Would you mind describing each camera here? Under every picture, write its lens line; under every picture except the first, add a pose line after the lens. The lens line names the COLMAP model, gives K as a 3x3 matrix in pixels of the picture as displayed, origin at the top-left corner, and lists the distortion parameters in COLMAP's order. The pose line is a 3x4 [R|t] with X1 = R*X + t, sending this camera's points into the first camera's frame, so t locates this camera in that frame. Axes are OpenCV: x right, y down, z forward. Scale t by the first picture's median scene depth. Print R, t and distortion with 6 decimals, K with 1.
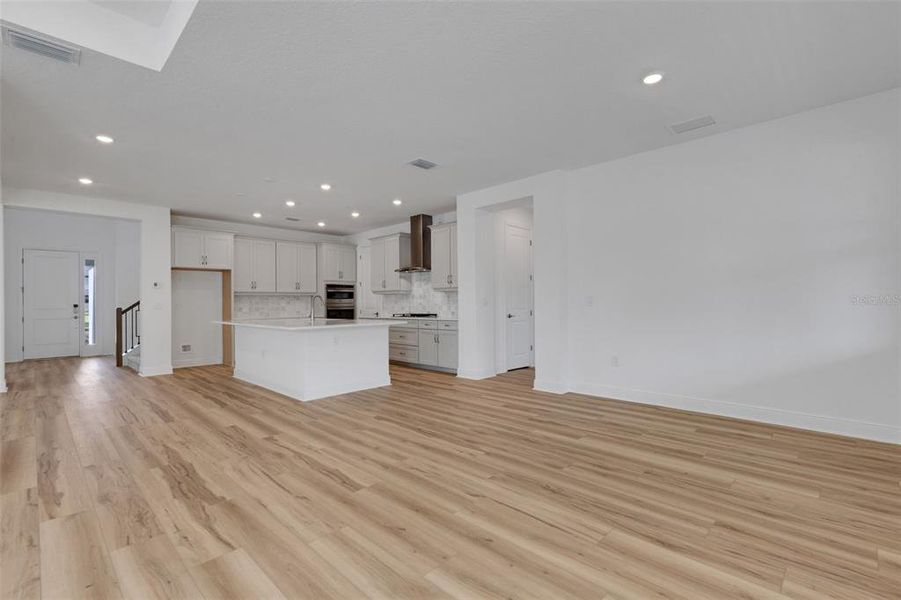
lens RADIAL K [[416.0, 0, 442.2], [0, 416.0, 300.3], [0, 0, 1]] dist [0.009601, -0.000708]
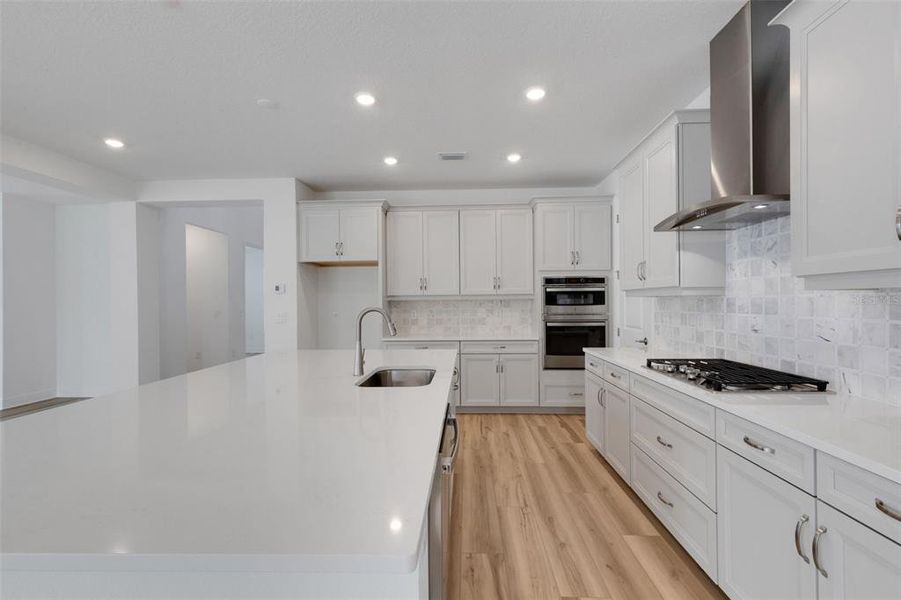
lens RADIAL K [[404.6, 0, 446.4], [0, 404.6, 301.3], [0, 0, 1]] dist [0.014940, -0.003611]
pose [[0.688198, 0.001238, -0.725522, 0.007674], [0.008284, 0.999920, 0.009563, -0.018481], [0.725476, -0.012592, 0.688133, 0.689680]]
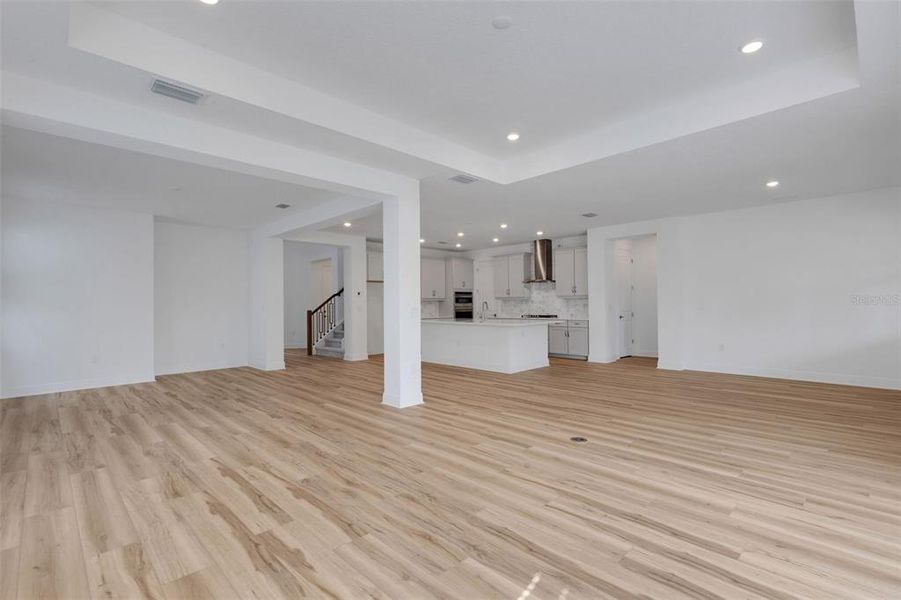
lens RADIAL K [[416.0, 0, 443.0], [0, 416.0, 295.1], [0, 0, 1]] dist [0.009601, -0.000708]
pose [[0.999822, -0.000119, -0.018849, -0.356732], [-0.000182, 0.999872, -0.015968, -0.010024], [0.018848, 0.015969, 0.999695, -0.330933]]
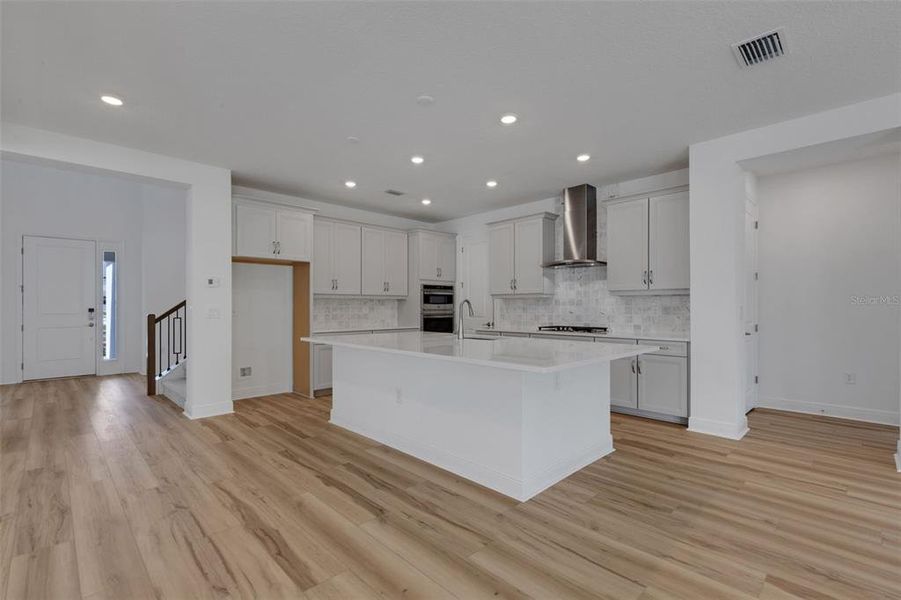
lens RADIAL K [[404.6, 0, 445.6], [0, 404.6, 306.6], [0, 0, 1]] dist [0.014940, -0.003611]
pose [[0.999962, 0.008287, -0.002642, -0.288329], [-0.008270, 0.999946, 0.006246, -0.004494], [0.002694, -0.006224, 0.999977, 0.326371]]
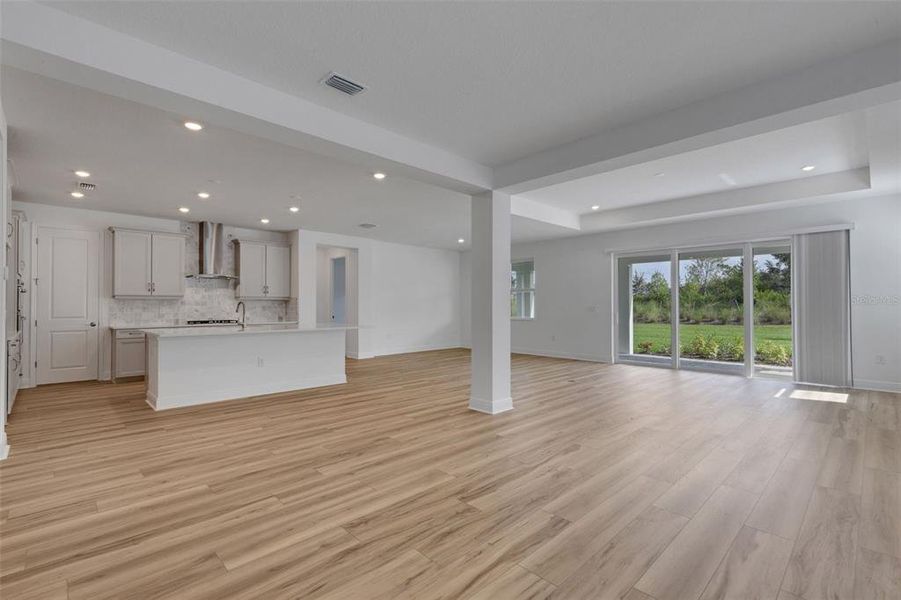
lens RADIAL K [[416.0, 0, 448.4], [0, 416.0, 301.1], [0, 0, 1]] dist [0.009601, -0.000708]
pose [[0.005838, 0.021538, 0.999751, -1.107401], [-0.006861, 0.999745, -0.021498, 0.003597], [-0.999959, -0.006734, 0.005985, 0.439571]]
